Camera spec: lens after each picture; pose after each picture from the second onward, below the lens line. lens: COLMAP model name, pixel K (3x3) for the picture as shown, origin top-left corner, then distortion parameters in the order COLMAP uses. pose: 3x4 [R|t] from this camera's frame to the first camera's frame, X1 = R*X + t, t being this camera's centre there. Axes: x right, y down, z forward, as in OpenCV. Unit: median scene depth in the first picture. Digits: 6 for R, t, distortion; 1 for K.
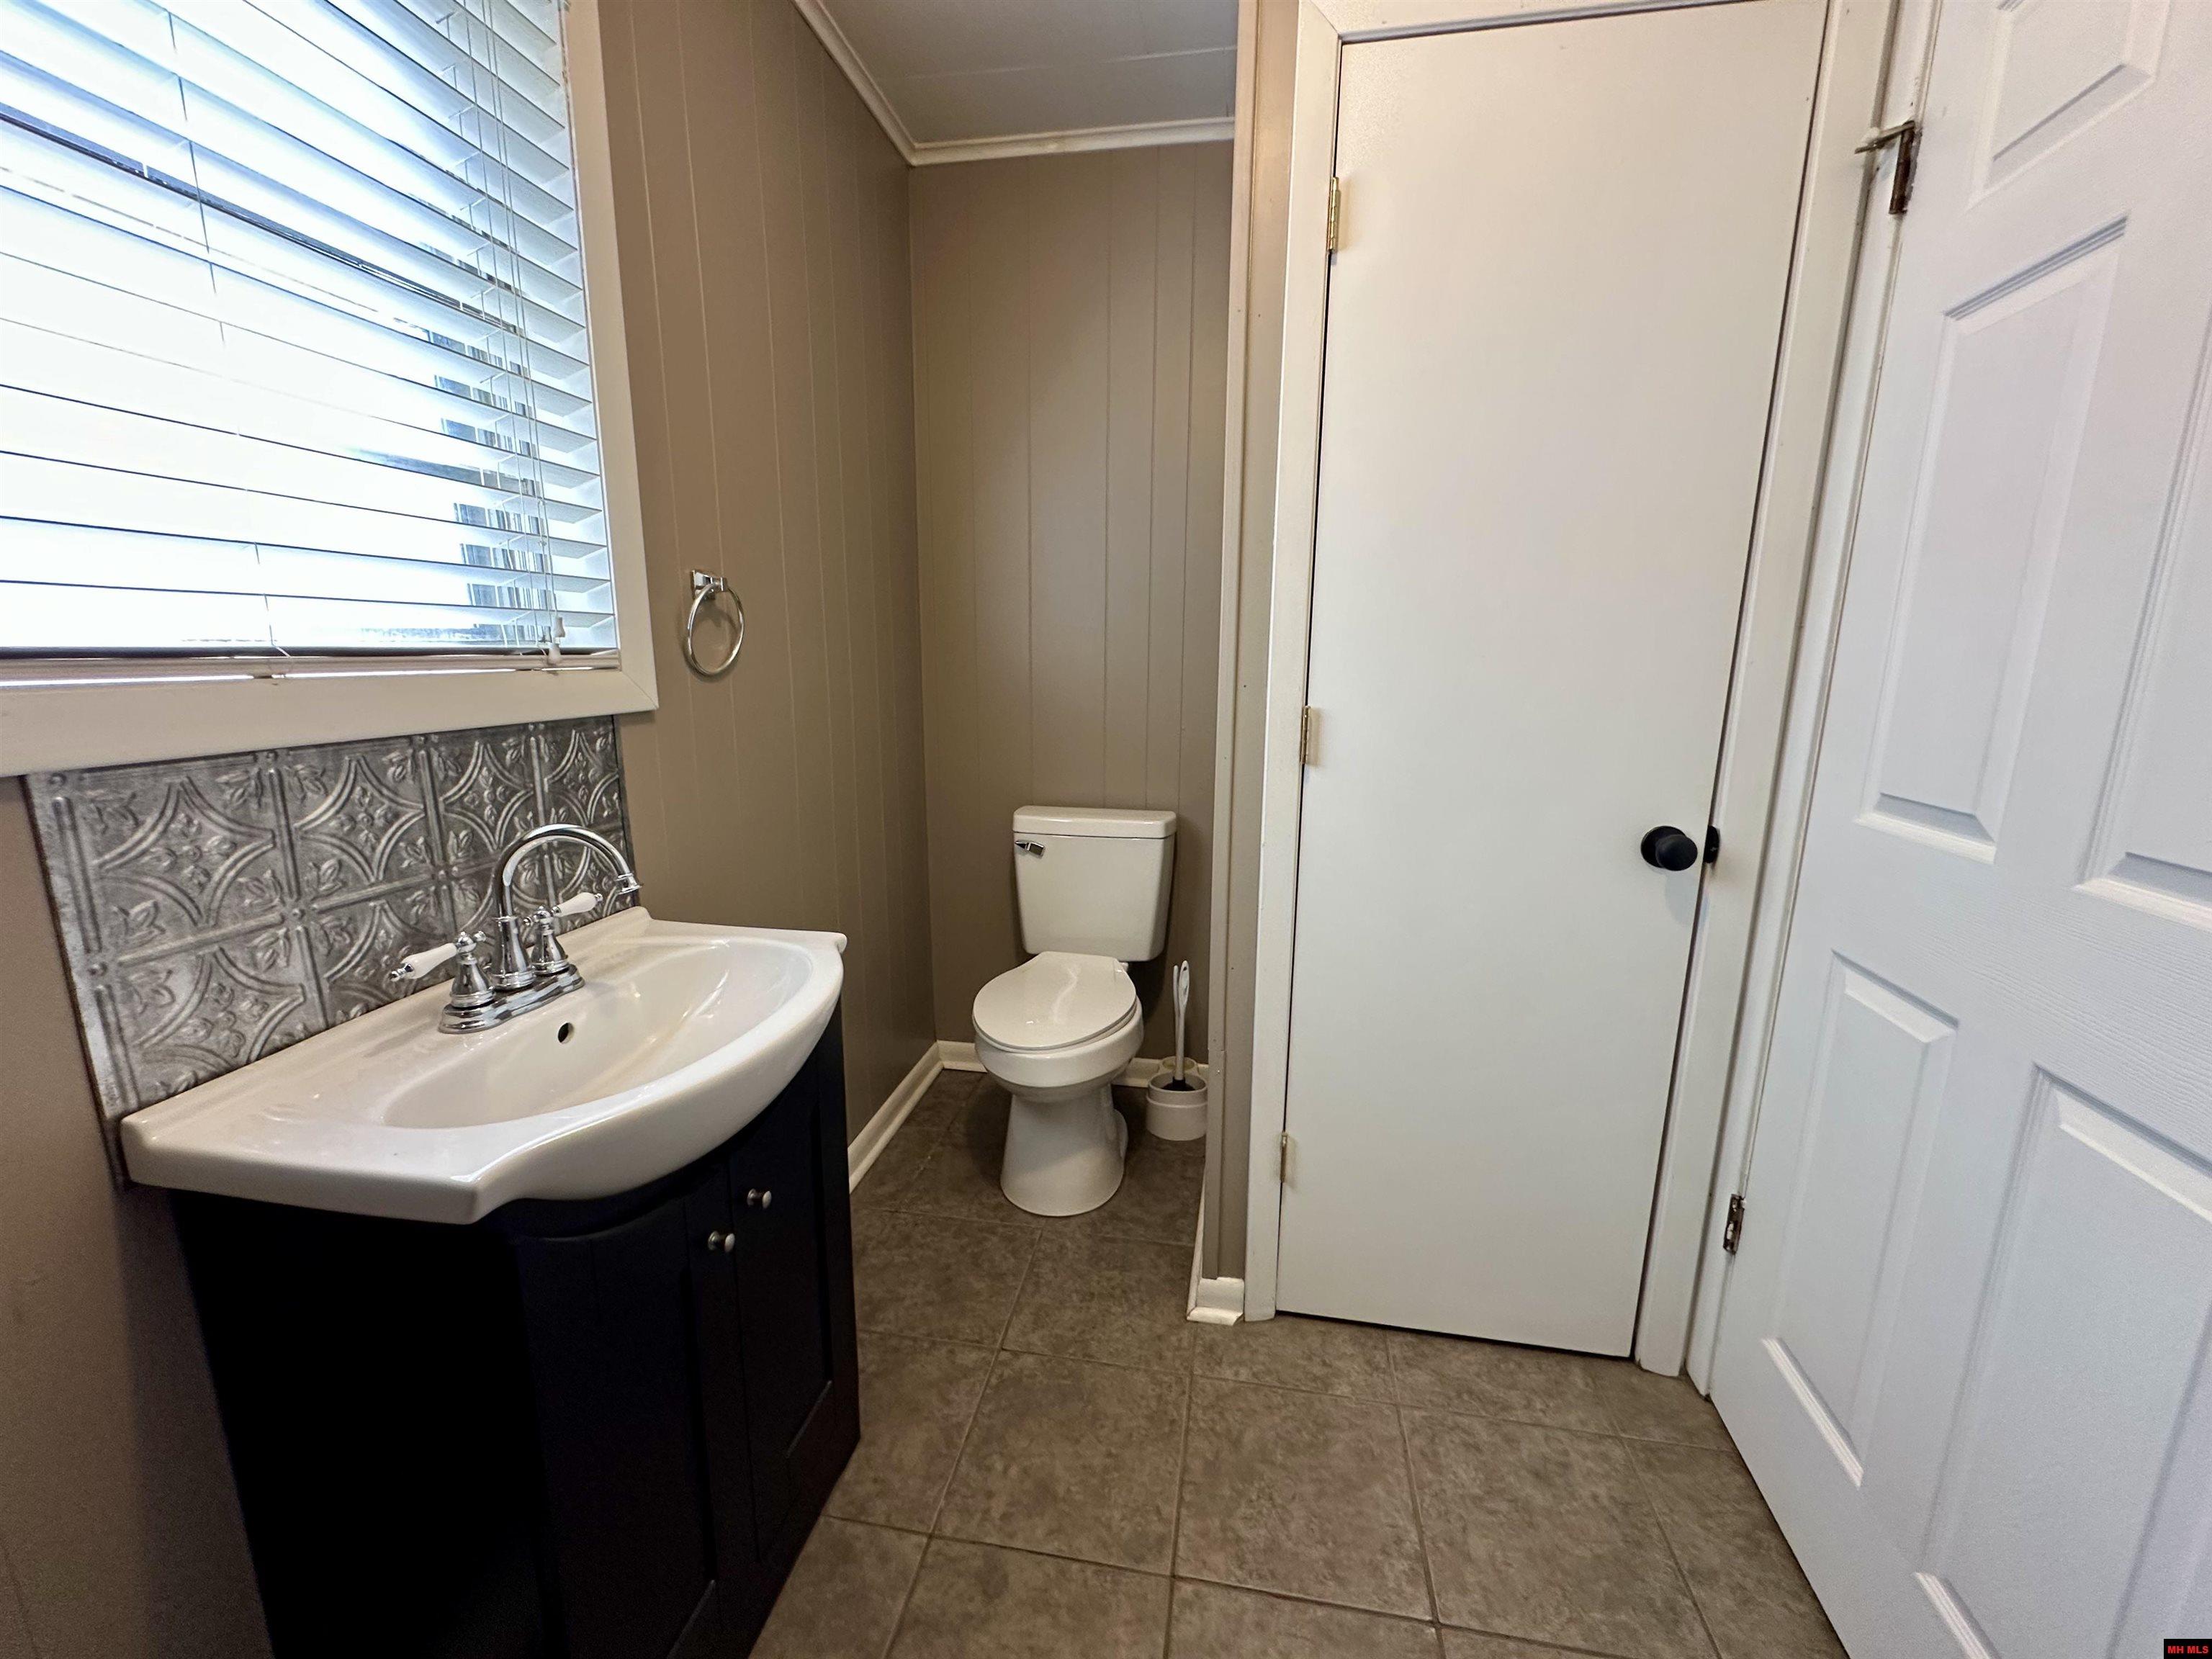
lens RADIAL K [[886.6, 0, 1106.0], [0, 886.6, 829.5], [0, 0, 1]] dist [-0.002015, -0.000119]
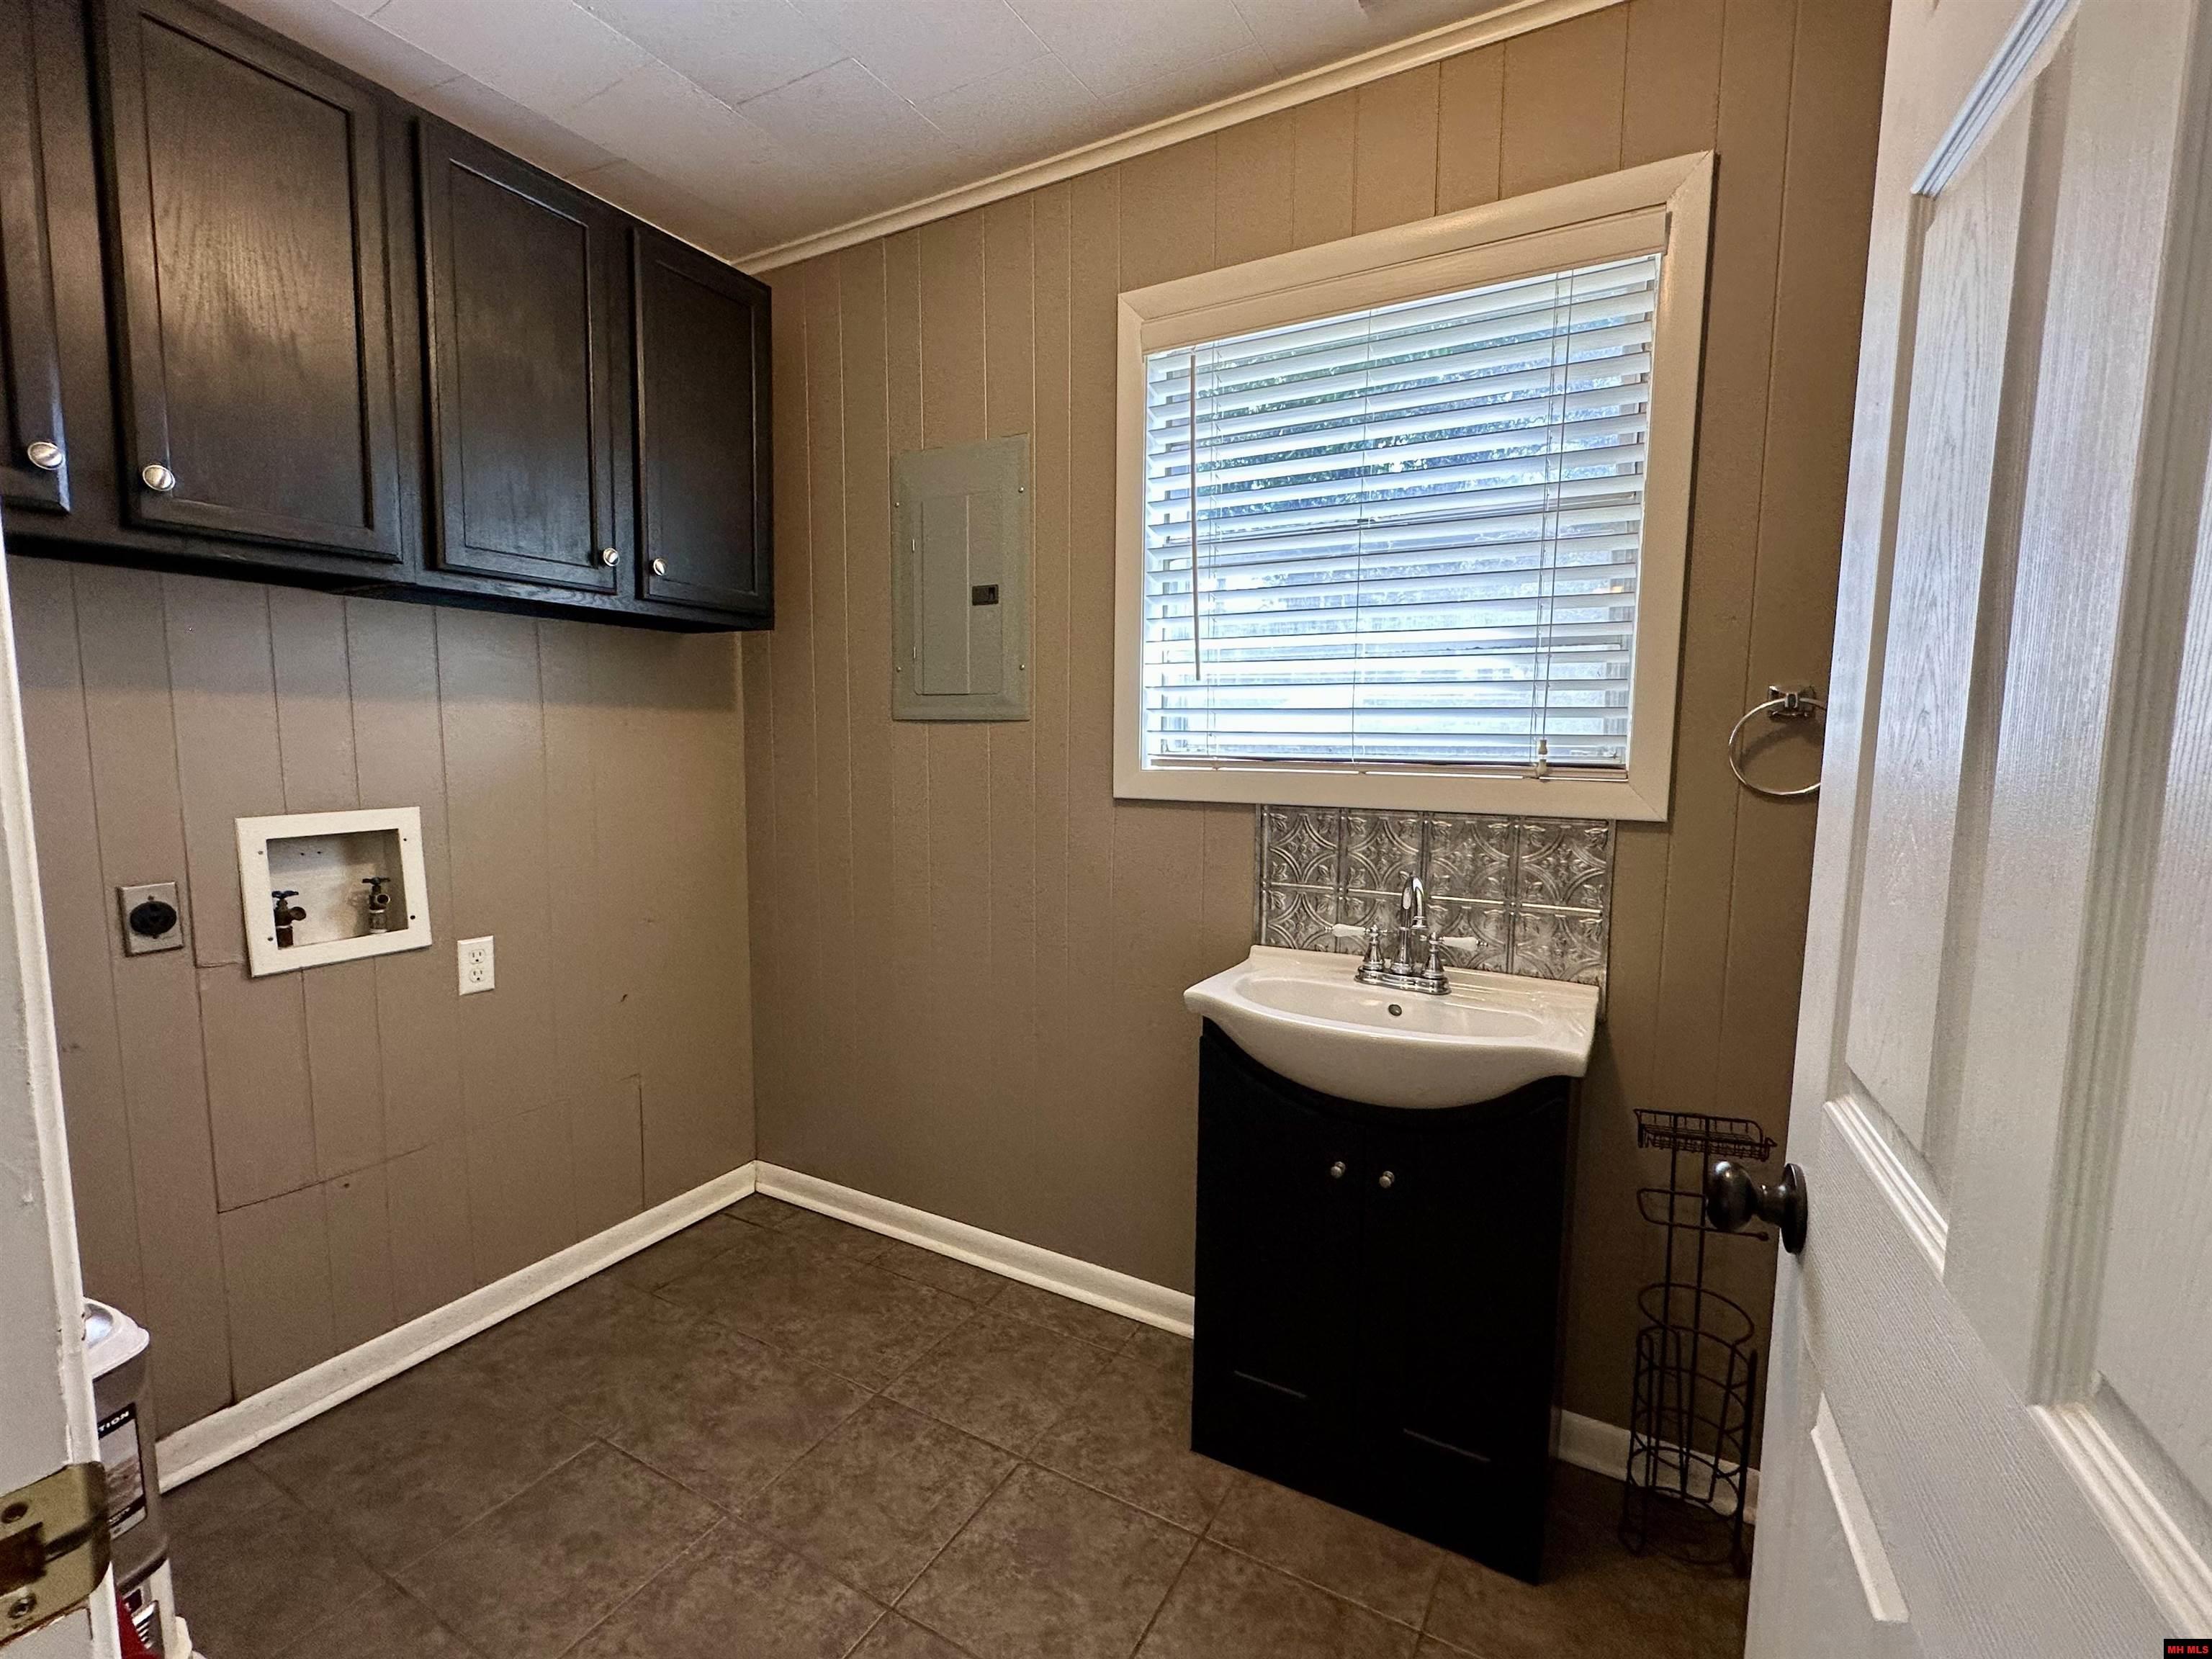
lens RADIAL K [[980.3, 0, 1120.5], [0, 980.3, 830.2], [0, 0, 1]] dist [0.011522, -0.000125]
pose [[-0.330941, 0.082297, -0.940056, 0.977524], [-0.195888, 0.968498, 0.153748, -0.208883], [0.923096, 0.235027, -0.304394, 0.888793]]
